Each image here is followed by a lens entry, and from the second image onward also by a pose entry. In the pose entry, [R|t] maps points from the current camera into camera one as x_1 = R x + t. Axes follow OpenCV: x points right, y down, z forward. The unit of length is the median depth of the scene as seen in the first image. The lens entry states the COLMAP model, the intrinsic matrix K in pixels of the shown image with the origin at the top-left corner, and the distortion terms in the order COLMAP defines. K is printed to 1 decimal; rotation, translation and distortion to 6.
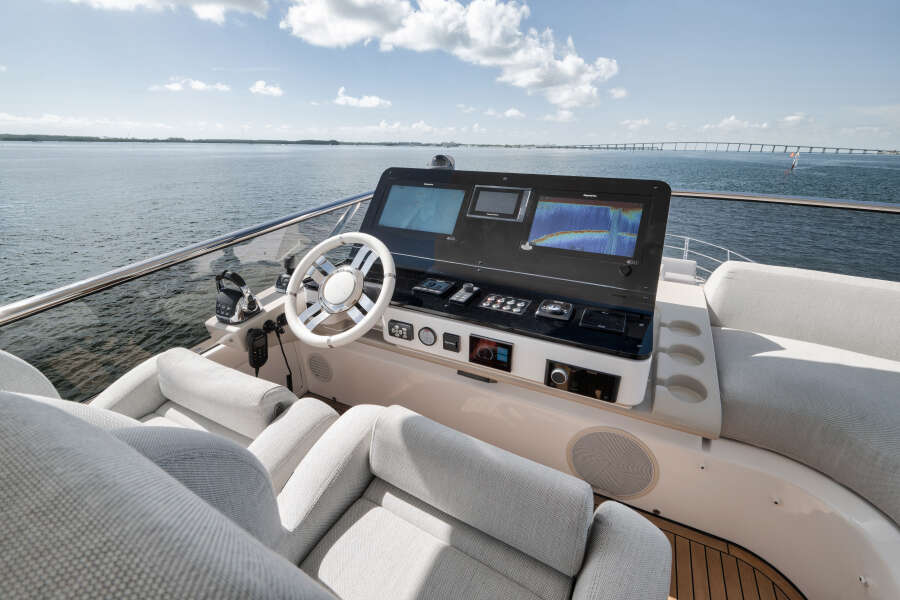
lens RADIAL K [[436.6, 0, 450.8], [0, 436.6, 290.8], [0, 0, 1]] dist [0.004990, -0.000750]
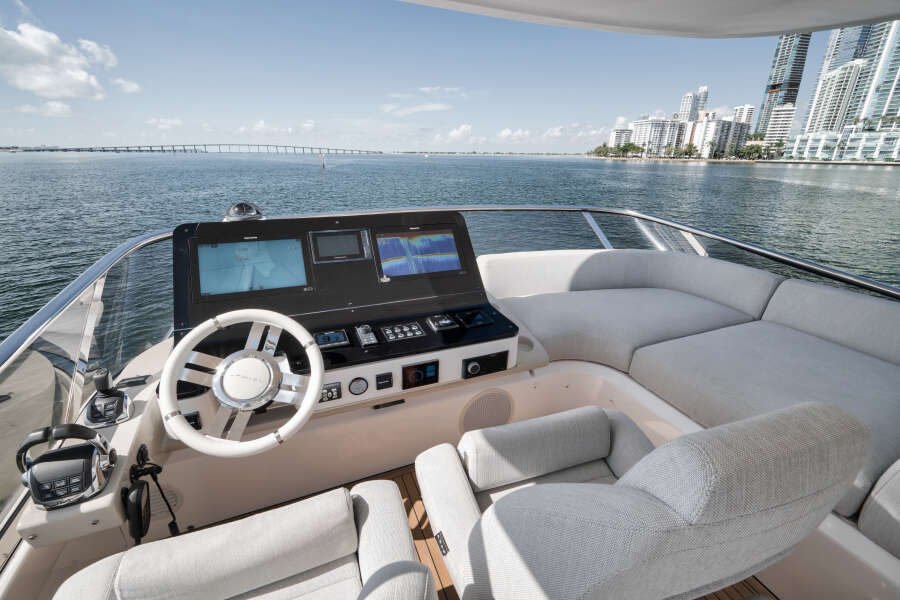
lens RADIAL K [[436.6, 0, 452.1], [0, 436.6, 313.5], [0, 0, 1]] dist [0.004990, -0.000750]
pose [[0.601815, -0.287733, 0.745002, -0.621451], [0.256015, 0.953120, 0.161302, -0.163637], [-0.756488, 0.093658, 0.647266, 0.152968]]
